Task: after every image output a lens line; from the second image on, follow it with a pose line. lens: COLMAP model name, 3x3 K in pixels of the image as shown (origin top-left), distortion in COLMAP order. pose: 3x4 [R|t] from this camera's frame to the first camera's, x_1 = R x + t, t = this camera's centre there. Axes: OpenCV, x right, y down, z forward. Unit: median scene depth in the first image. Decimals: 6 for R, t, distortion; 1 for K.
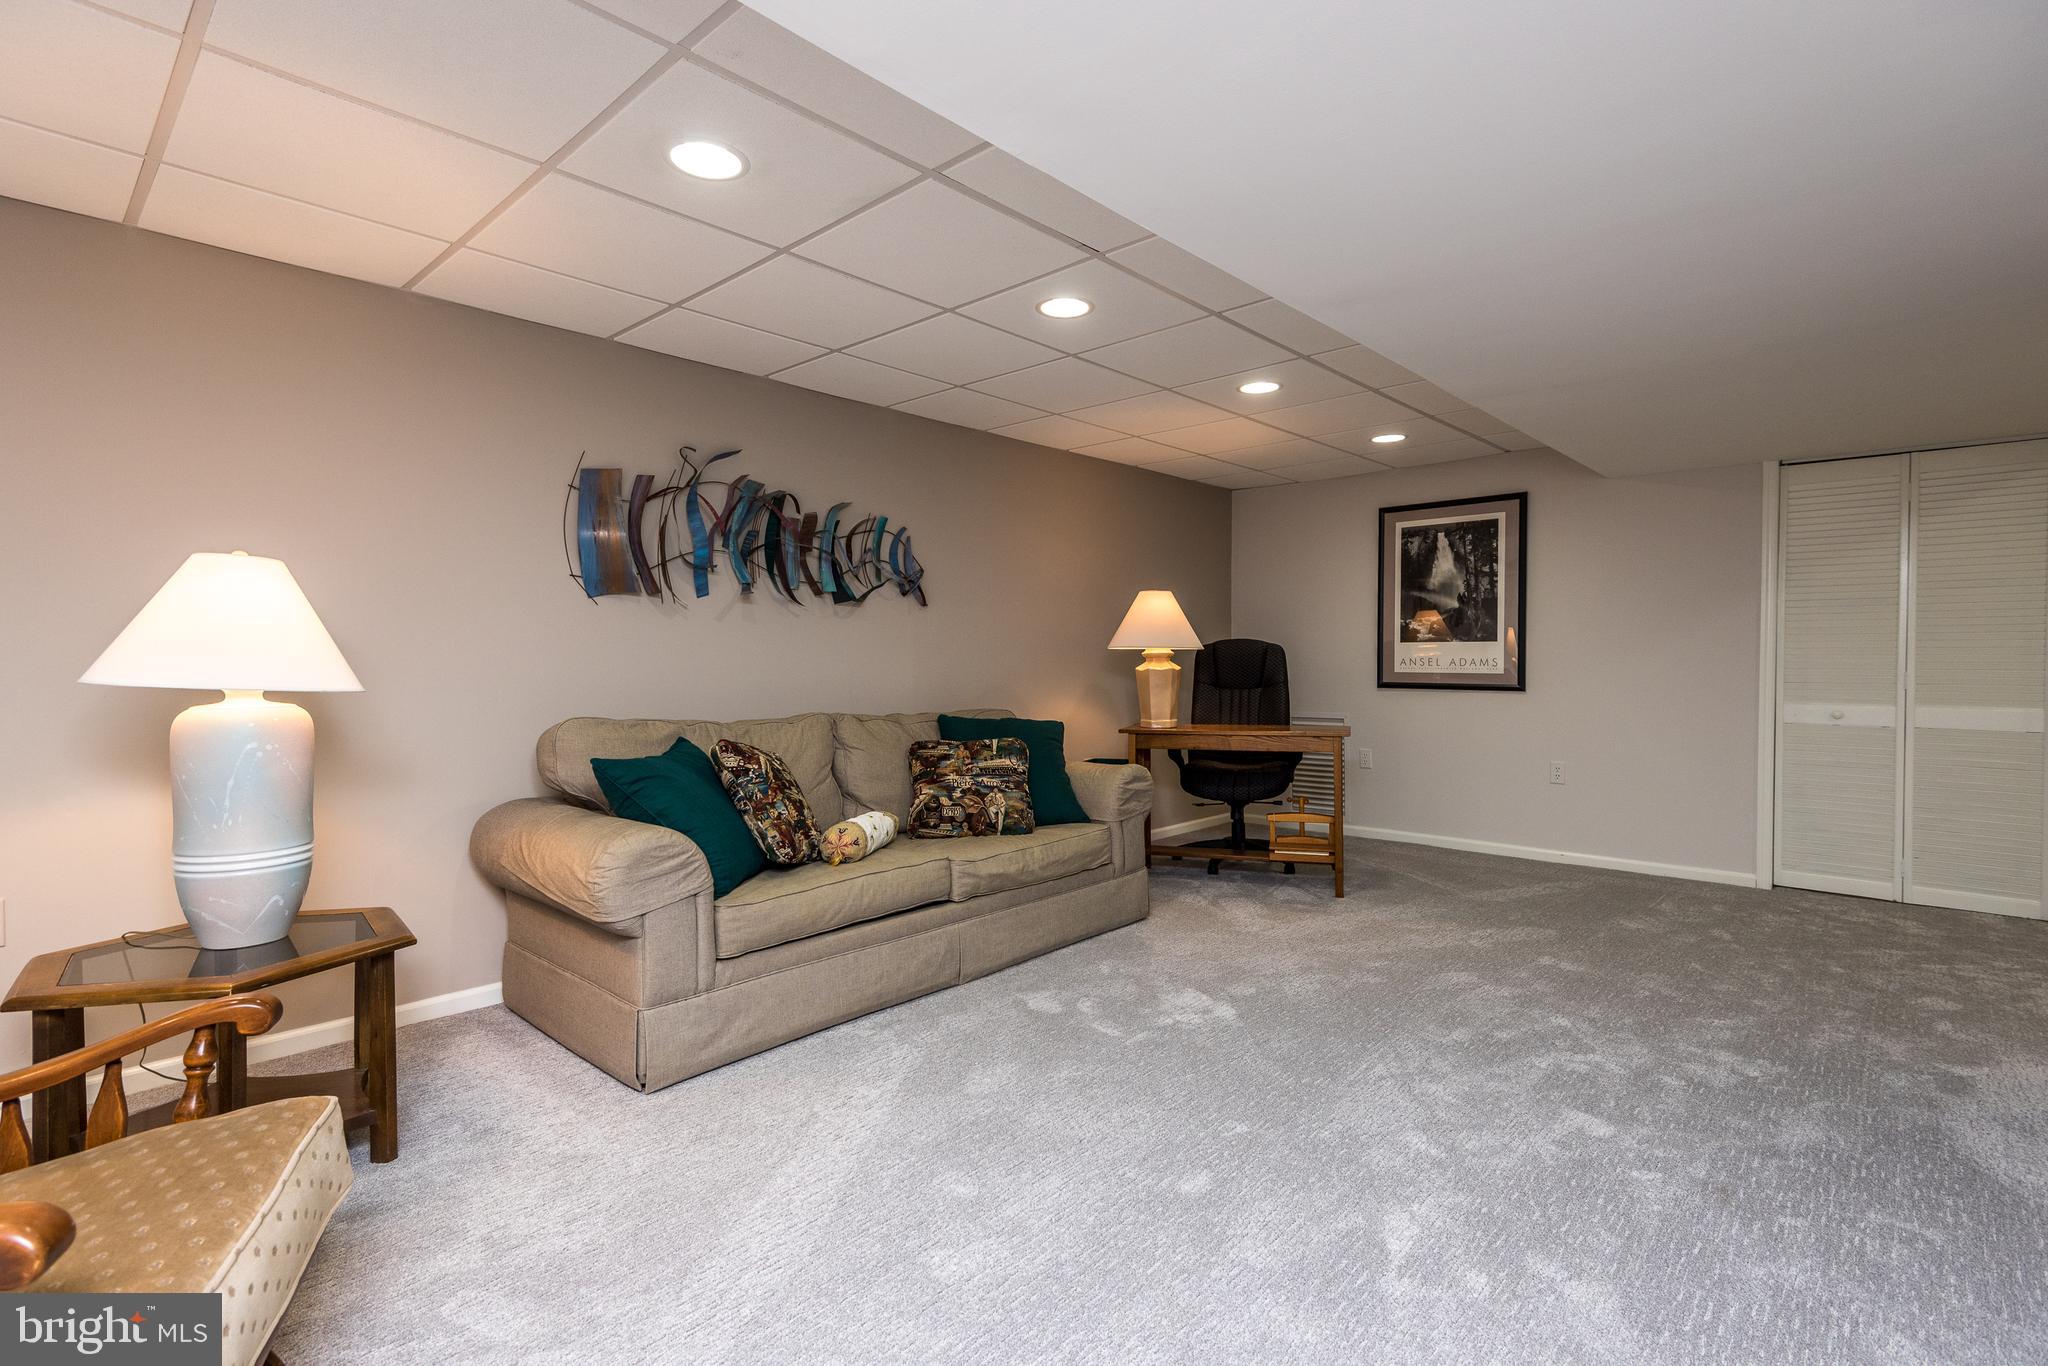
lens RADIAL K [[940.7, 0, 1013.6], [0, 940.7, 678.5], [0, 0, 1]] dist [0.014493, -0.000375]
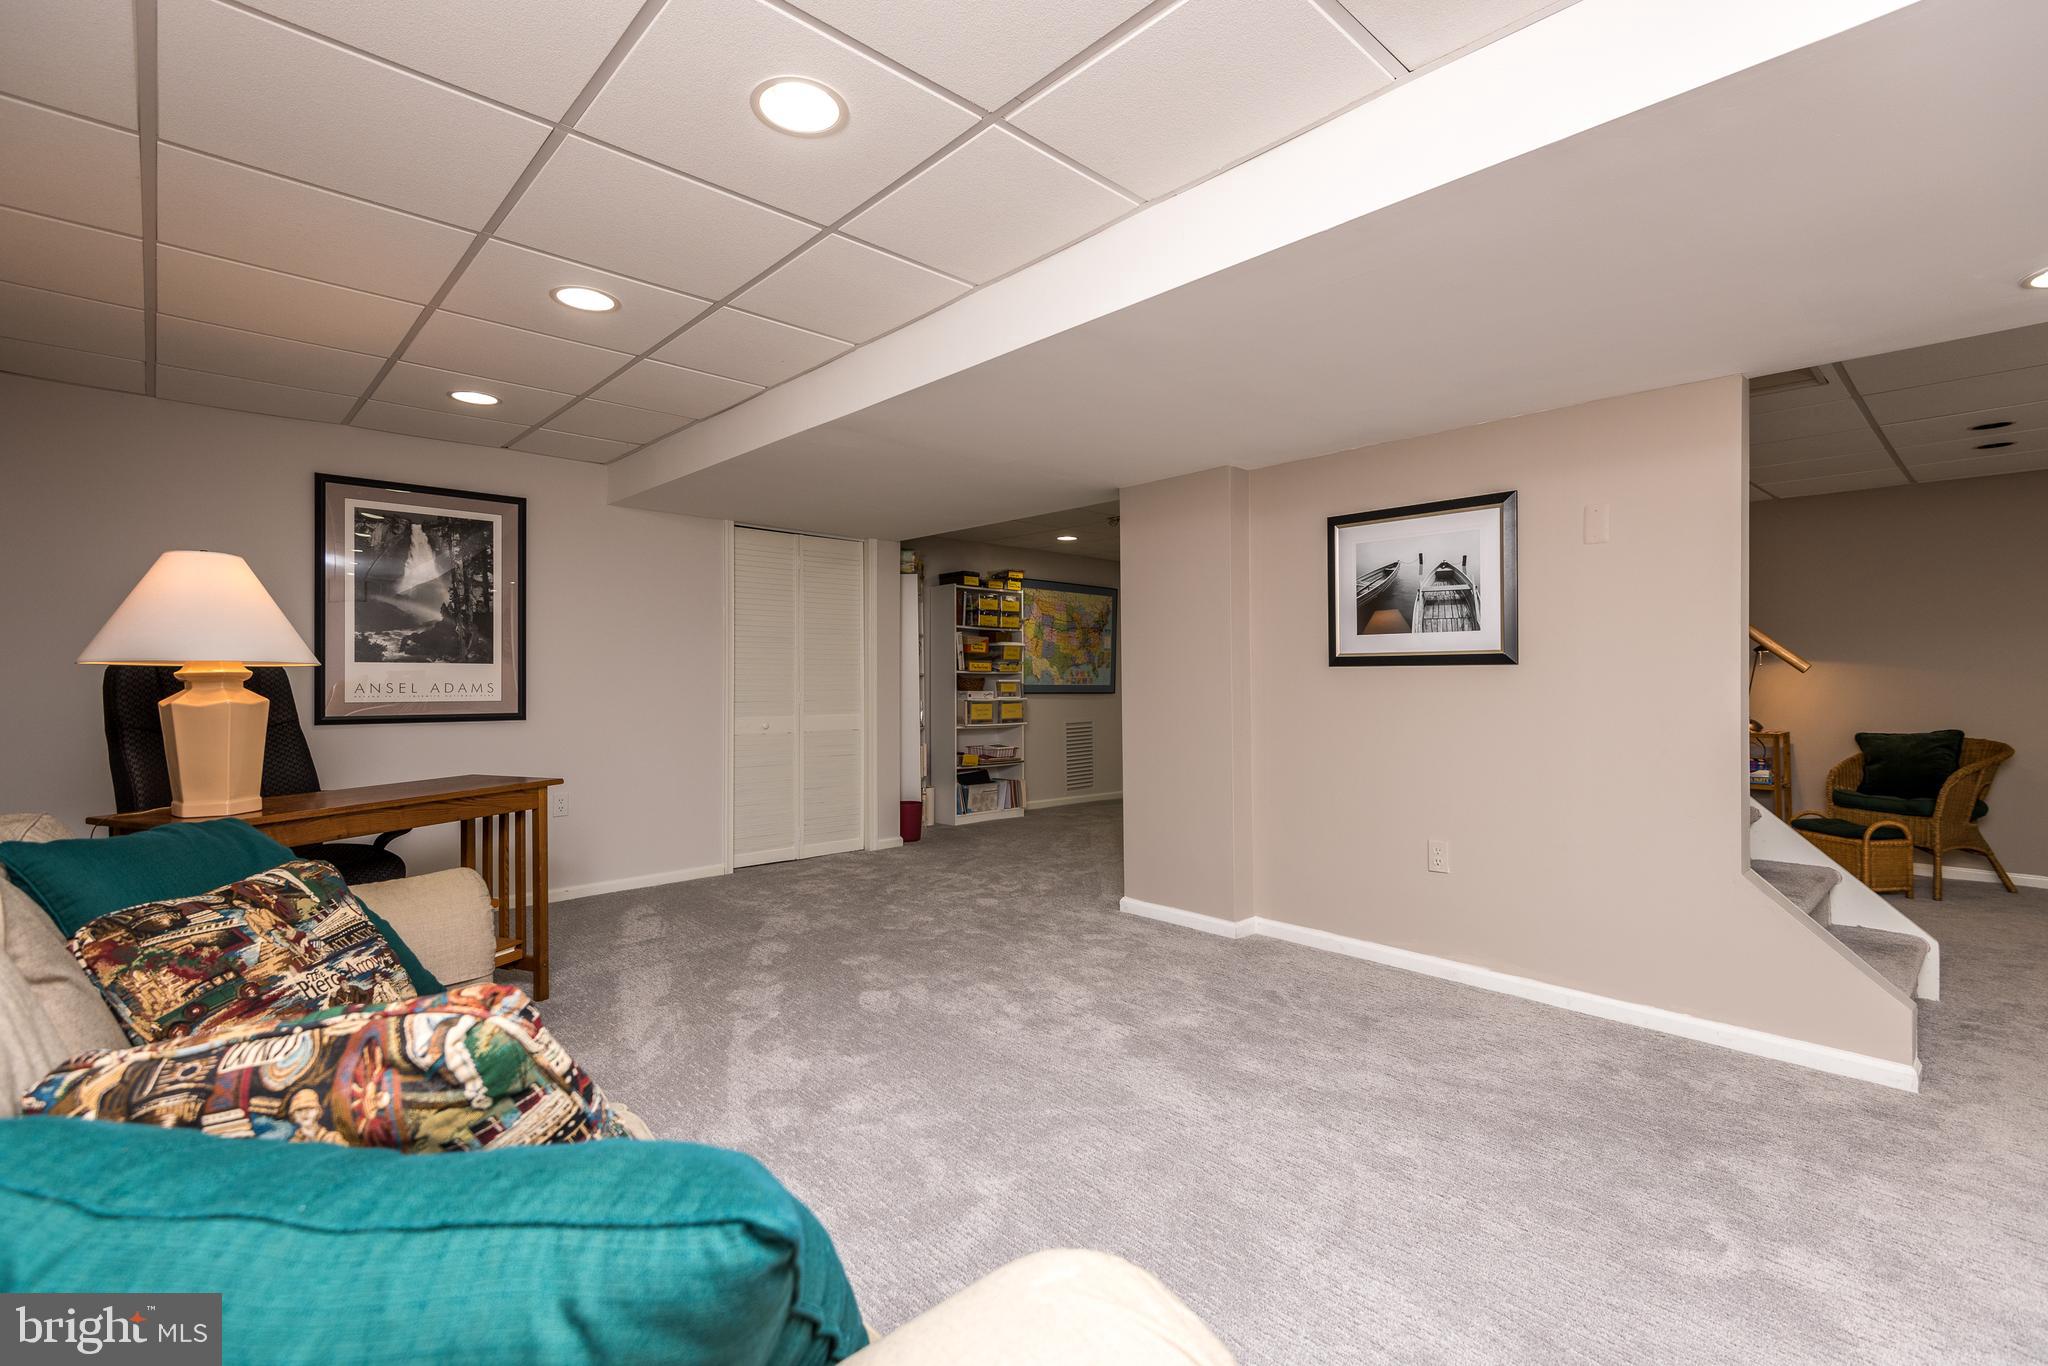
lens RADIAL K [[940.7, 0, 1014.8], [0, 940.7, 676.1], [0, 0, 1]] dist [0.014493, -0.000375]
pose [[0.064869, 0.005315, 0.997880, -0.314939], [0.026451, 0.999625, -0.007043, -0.009072], [-0.997543, 0.026852, 0.064704, 0.466849]]
